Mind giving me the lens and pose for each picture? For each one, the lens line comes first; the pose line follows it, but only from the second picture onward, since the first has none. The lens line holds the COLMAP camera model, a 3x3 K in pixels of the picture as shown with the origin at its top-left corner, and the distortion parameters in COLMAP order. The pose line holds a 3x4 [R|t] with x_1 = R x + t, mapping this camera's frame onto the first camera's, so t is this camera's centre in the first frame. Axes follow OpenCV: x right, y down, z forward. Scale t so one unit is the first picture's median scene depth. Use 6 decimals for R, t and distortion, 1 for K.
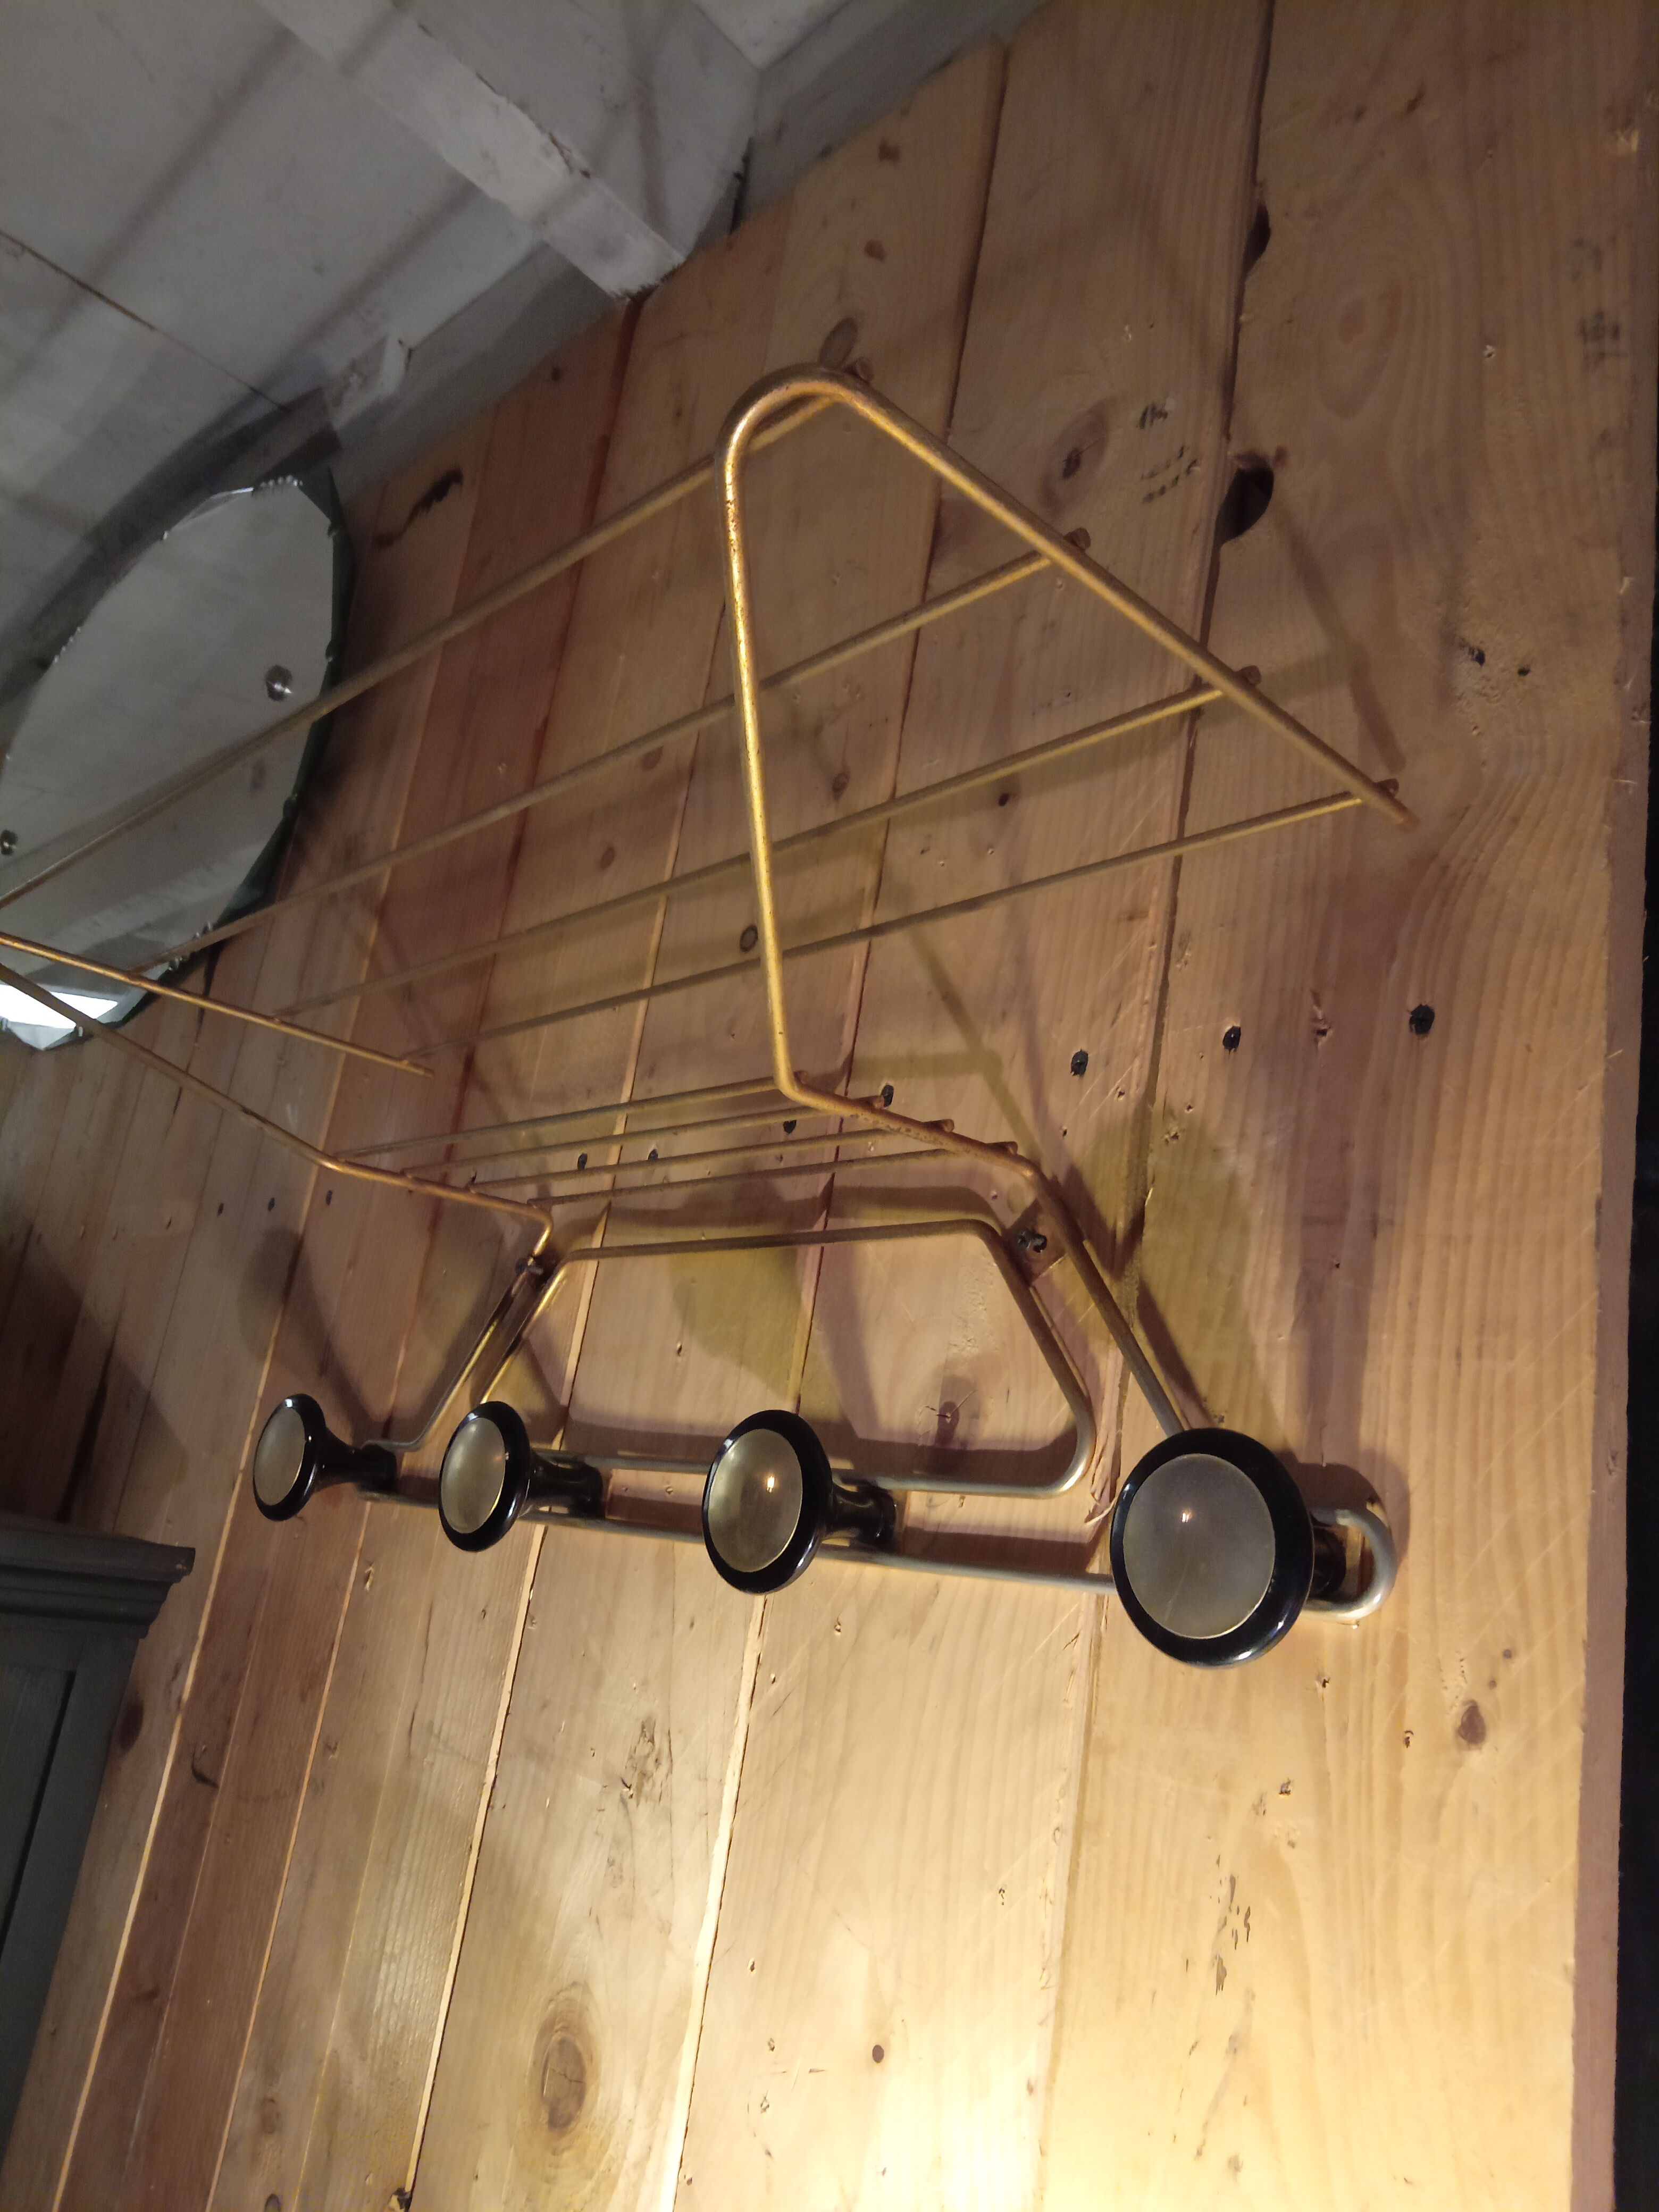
lens RADIAL K [[1646.4, 0, 829.5], [0, 1646.4, 1106.0], [0, 0, 1]] dist [0.043358, -0.073421]
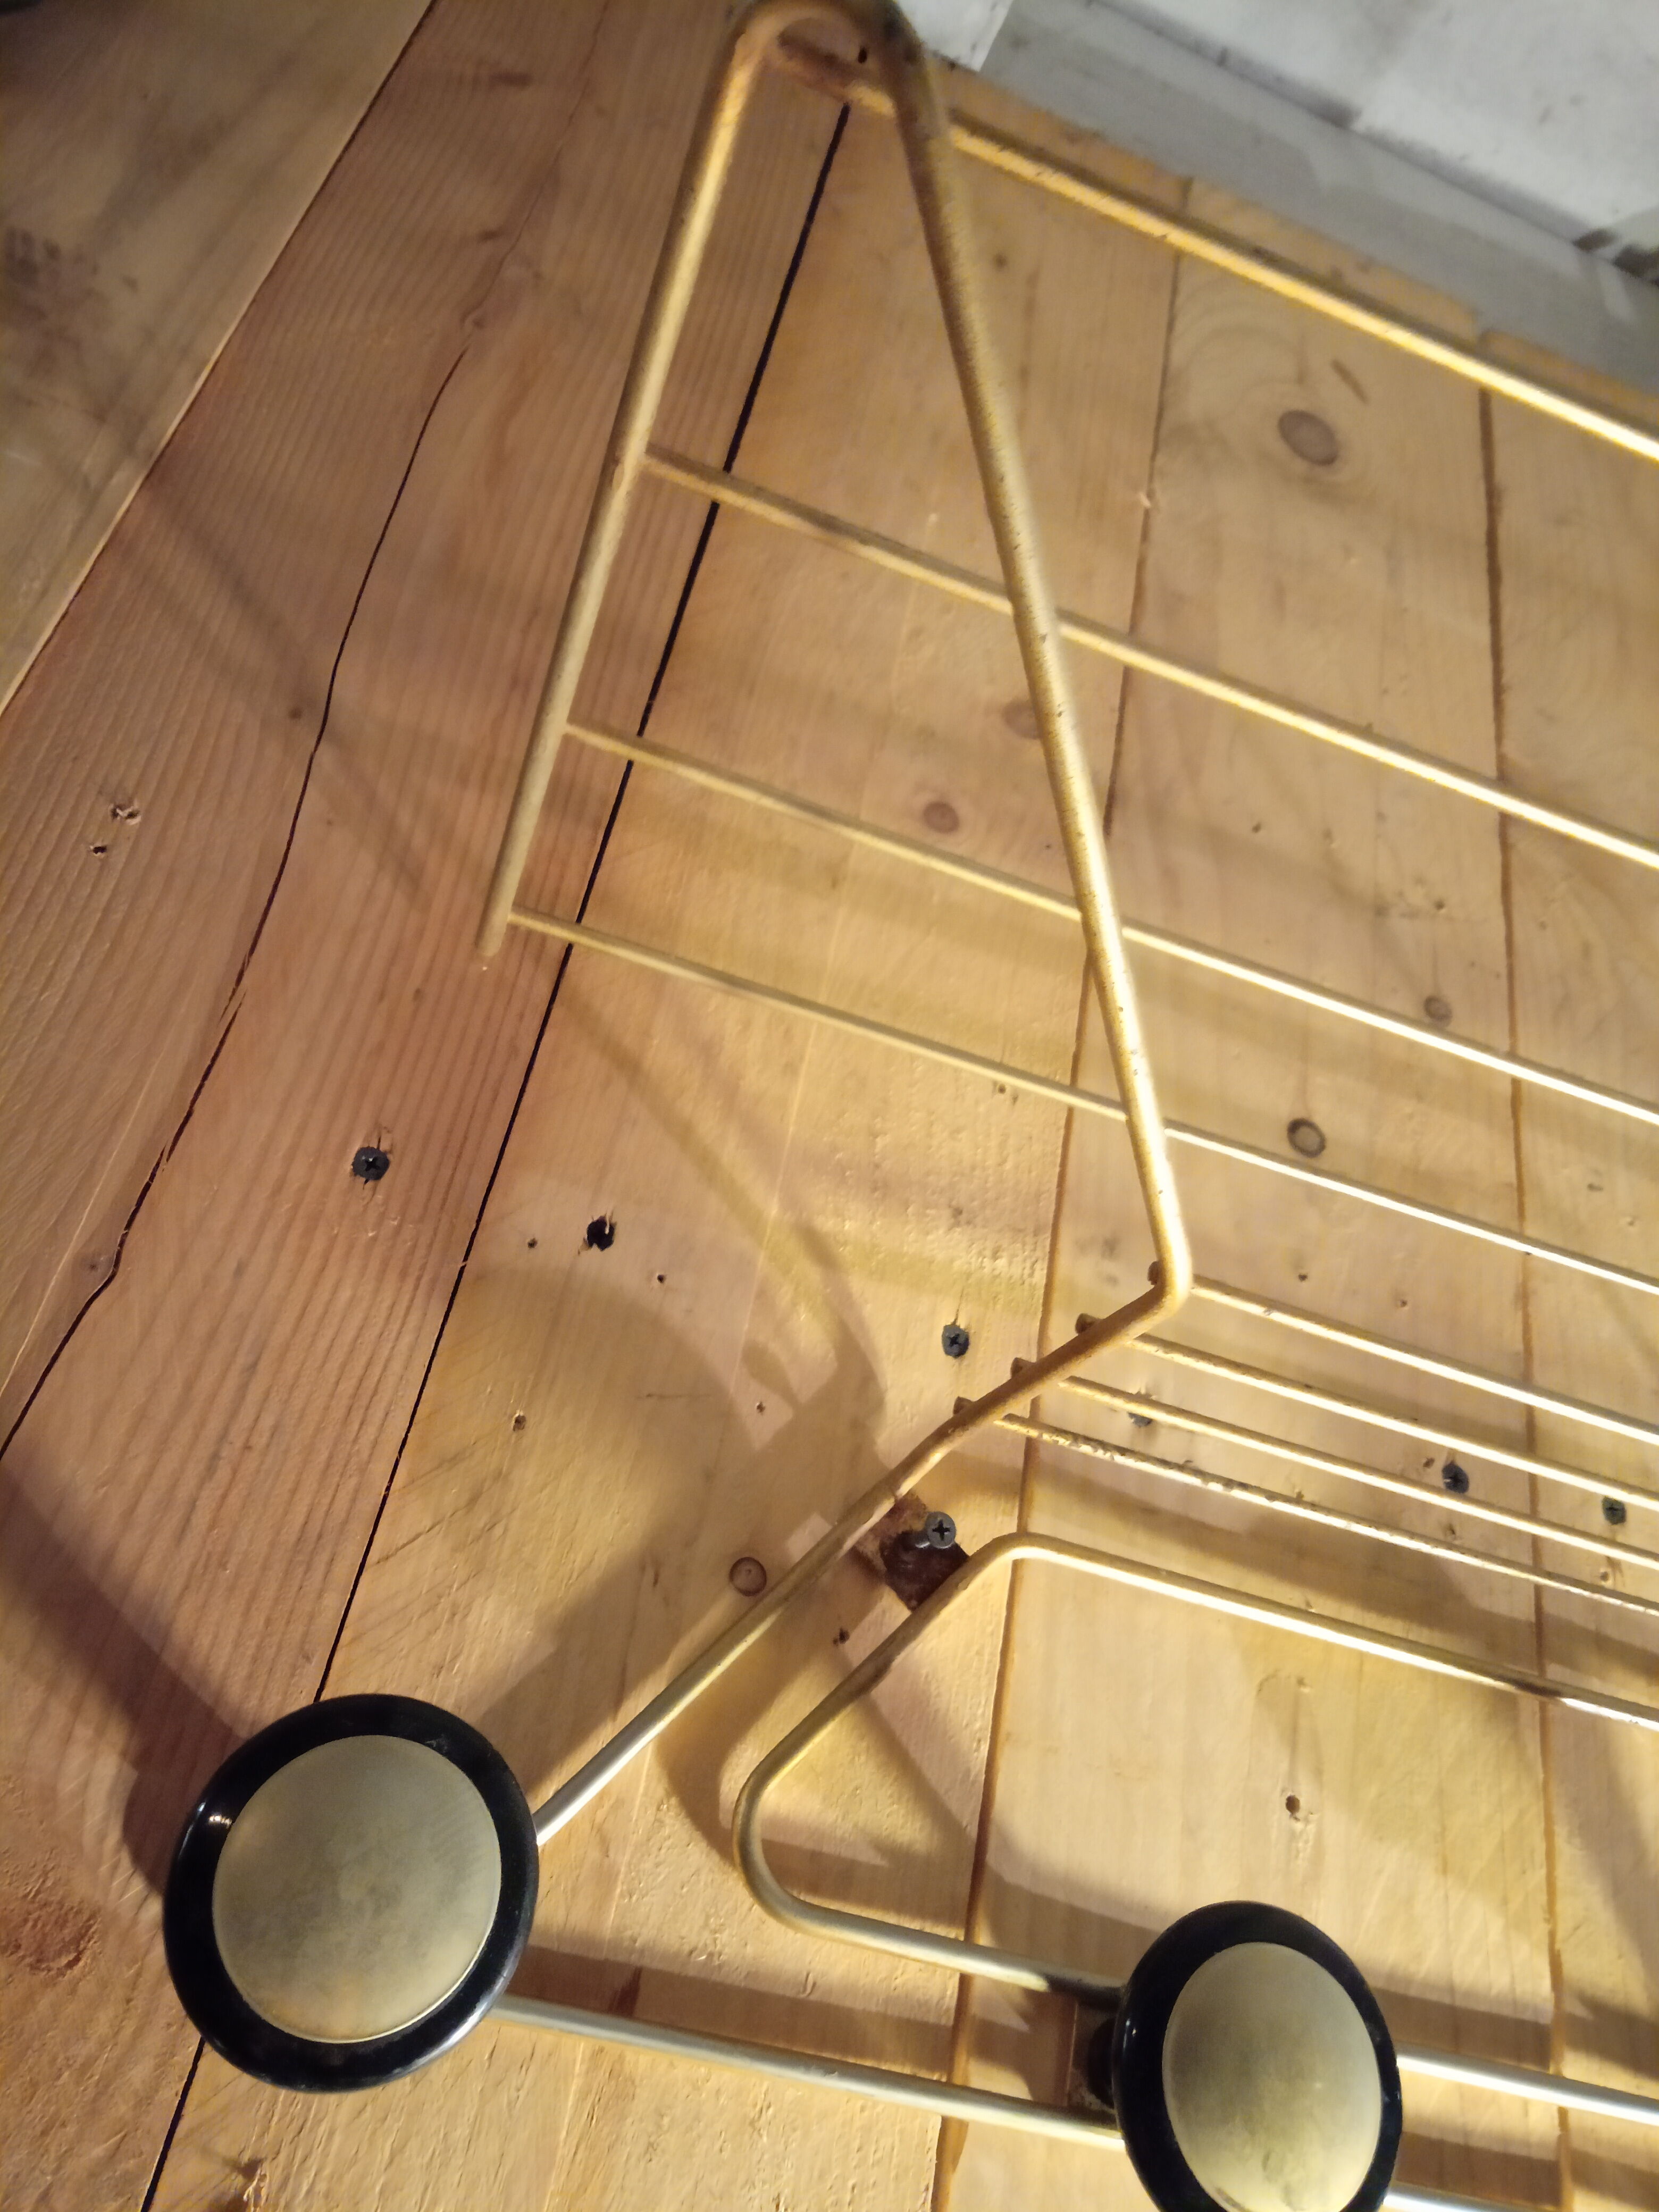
lens RADIAL K [[1678.5, 0, 830.0], [0, 1678.5, 1094.1], [0, 0, 1]] dist [0.008133, -0.006201]
pose [[0.438471, 0.418833, 0.795186, -0.932122], [-0.350909, 0.894329, -0.277559, 0.187475], [-0.827409, -0.157337, 0.539110, 1.106240]]
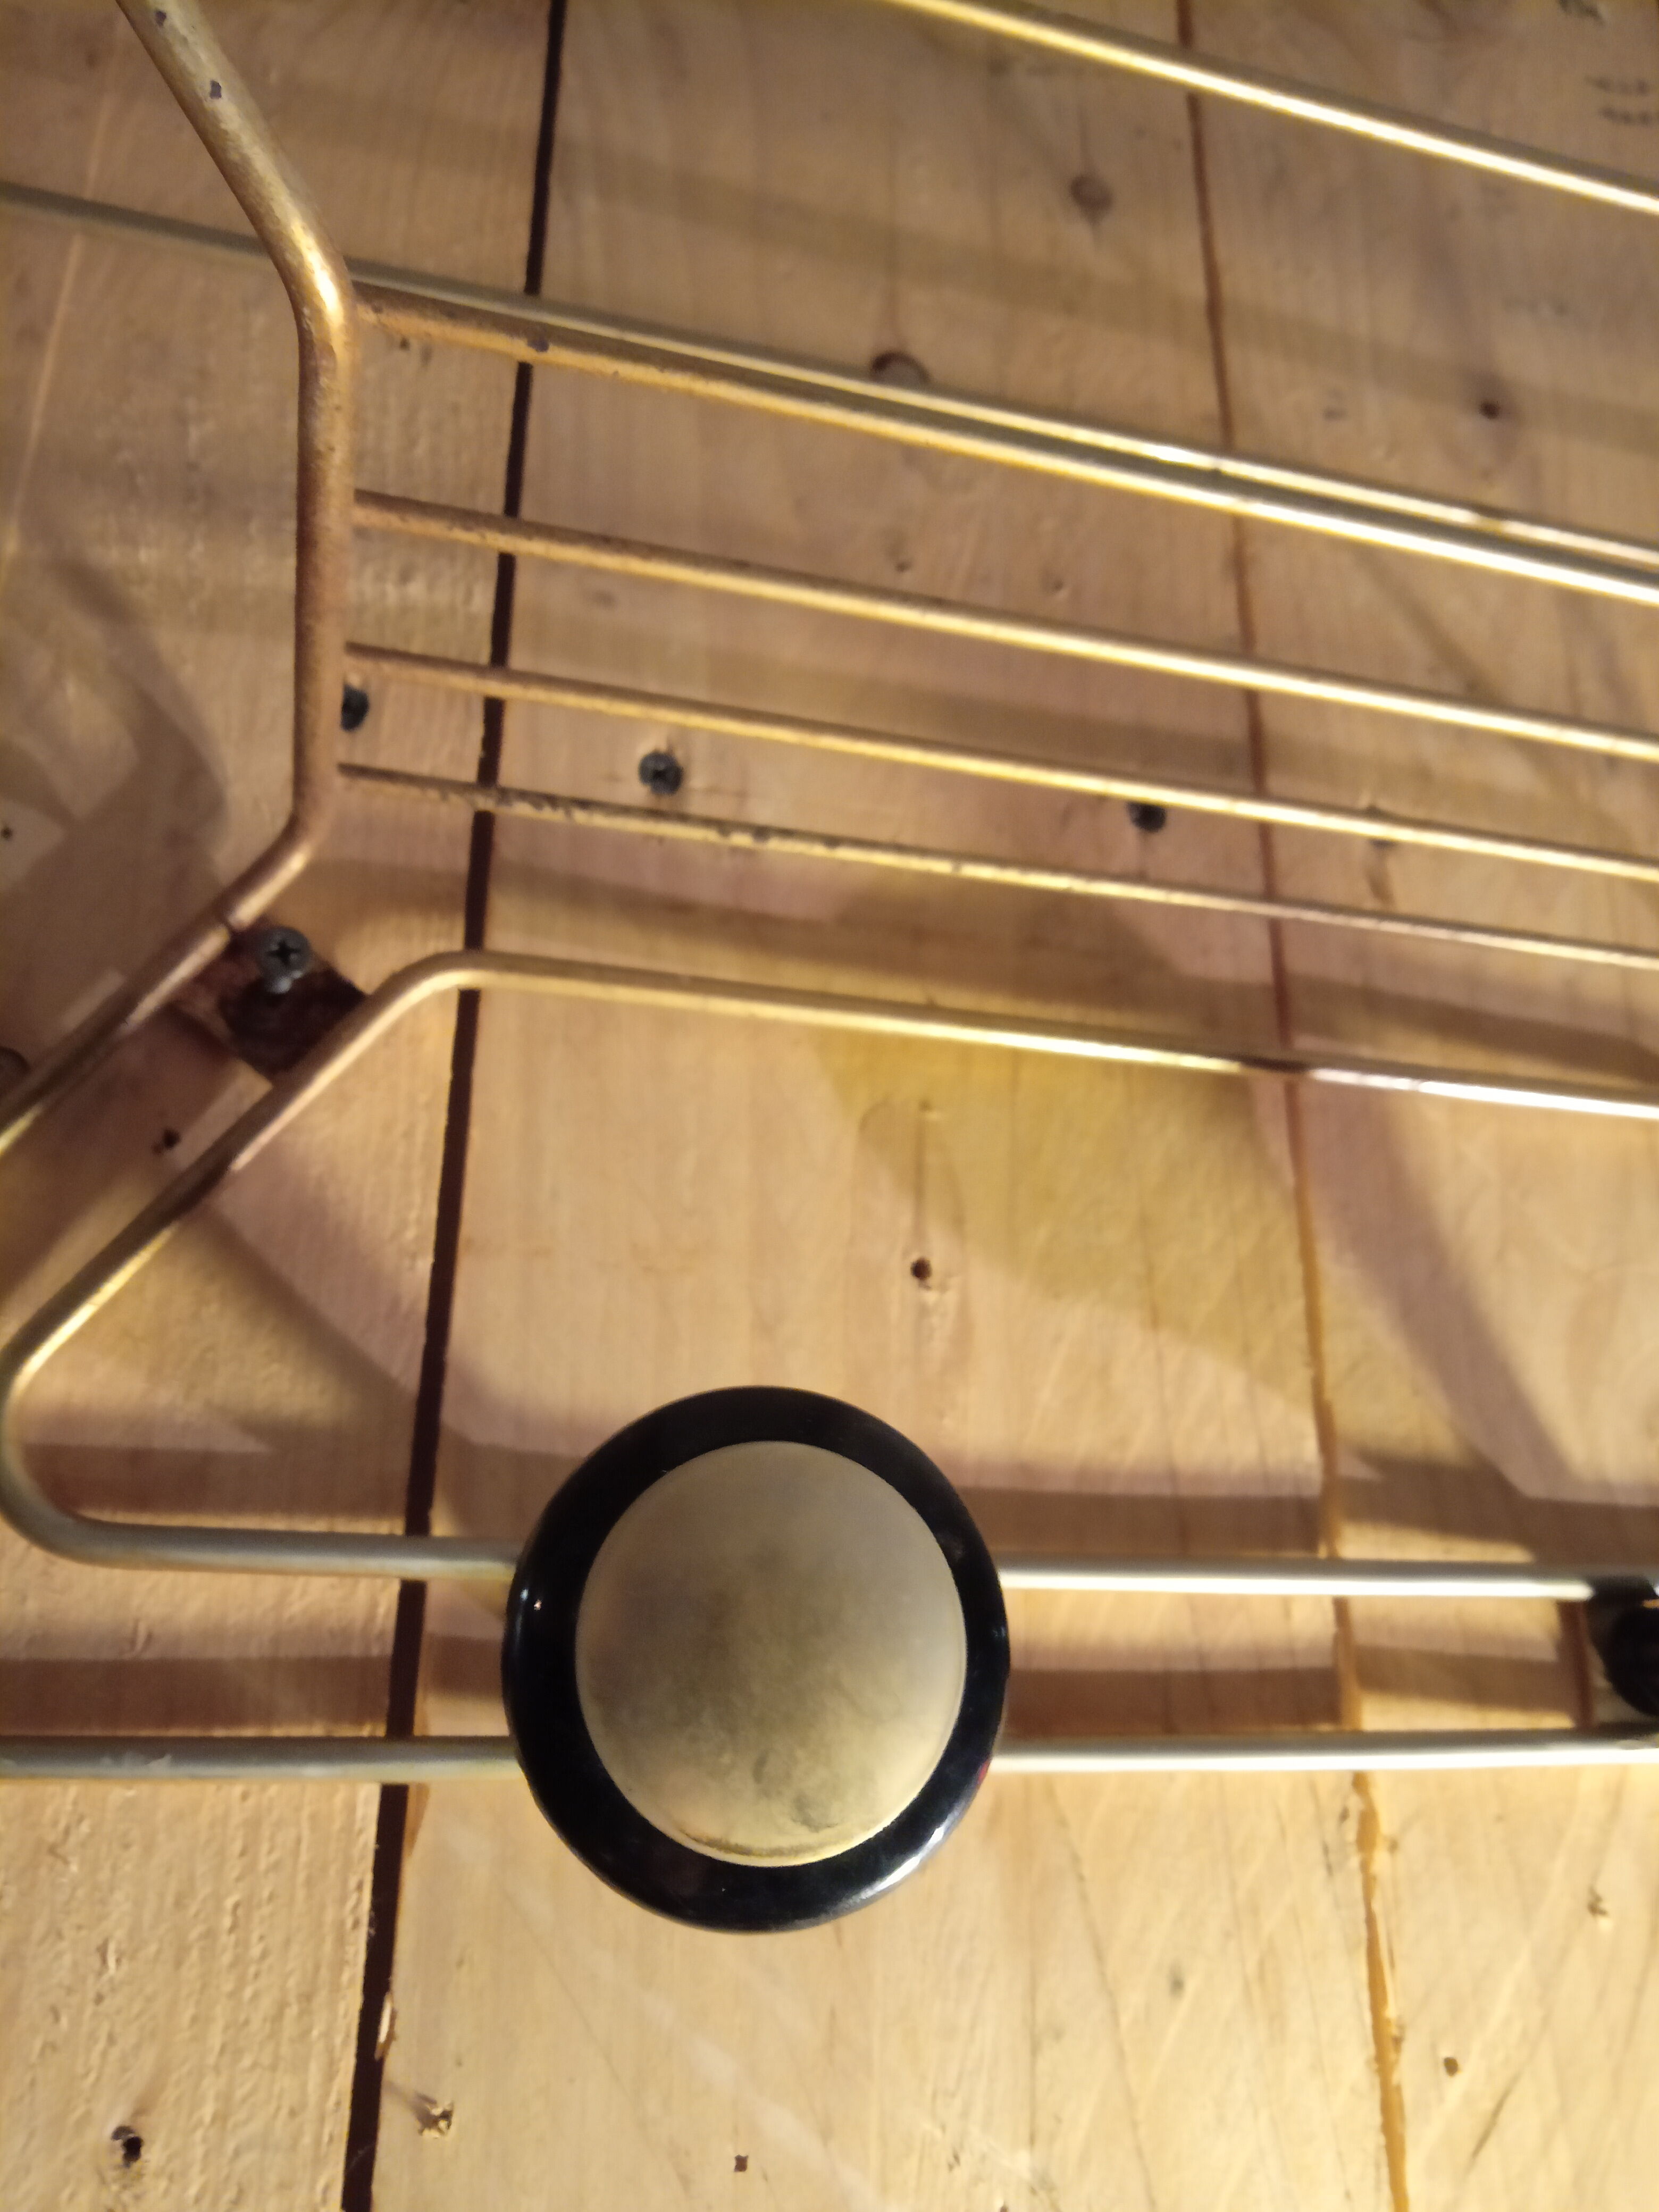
lens RADIAL K [[1720.2, 0, 829.5], [0, 1720.2, 1106.0], [0, 0, 1]] dist [-0.006060, -0.005096]
pose [[0.454873, 0.177466, 0.872695, -0.597719], [-0.179757, 0.978070, -0.105200, 0.201414], [-0.872226, -0.109021, 0.476799, 1.068550]]
